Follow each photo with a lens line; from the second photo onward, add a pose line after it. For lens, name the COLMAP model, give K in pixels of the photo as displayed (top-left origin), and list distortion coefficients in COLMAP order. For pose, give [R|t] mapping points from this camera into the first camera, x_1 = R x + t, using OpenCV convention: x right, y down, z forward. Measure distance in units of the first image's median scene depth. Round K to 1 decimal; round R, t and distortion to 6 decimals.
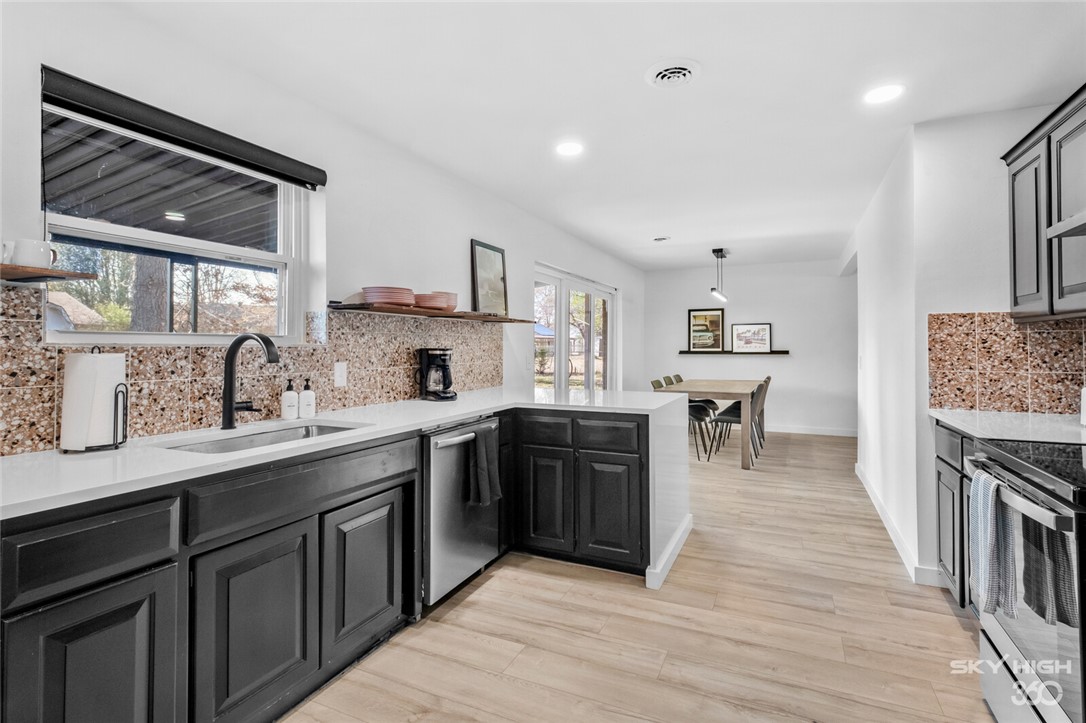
lens RADIAL K [[524.3, 0, 544.7], [0, 524.3, 339.0], [0, 0, 1]] dist [-0.000336, -0.000019]
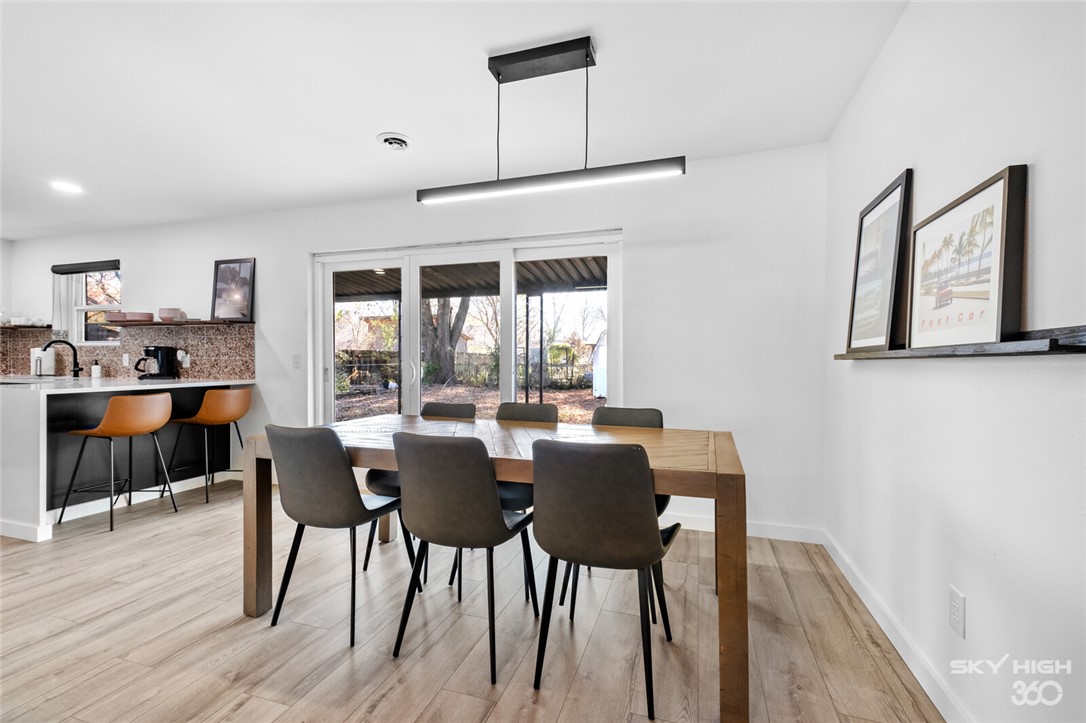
lens RADIAL K [[474.7, 0, 543.0], [0, 474.7, 361.5], [0, 0, 1]] dist [-0.000390, -0.000008]
pose [[0.119850, 0.003659, -0.992785, 1.080196], [0.009842, 0.999940, 0.004874, 0.055273], [0.992743, -0.010355, 0.119807, 1.613321]]
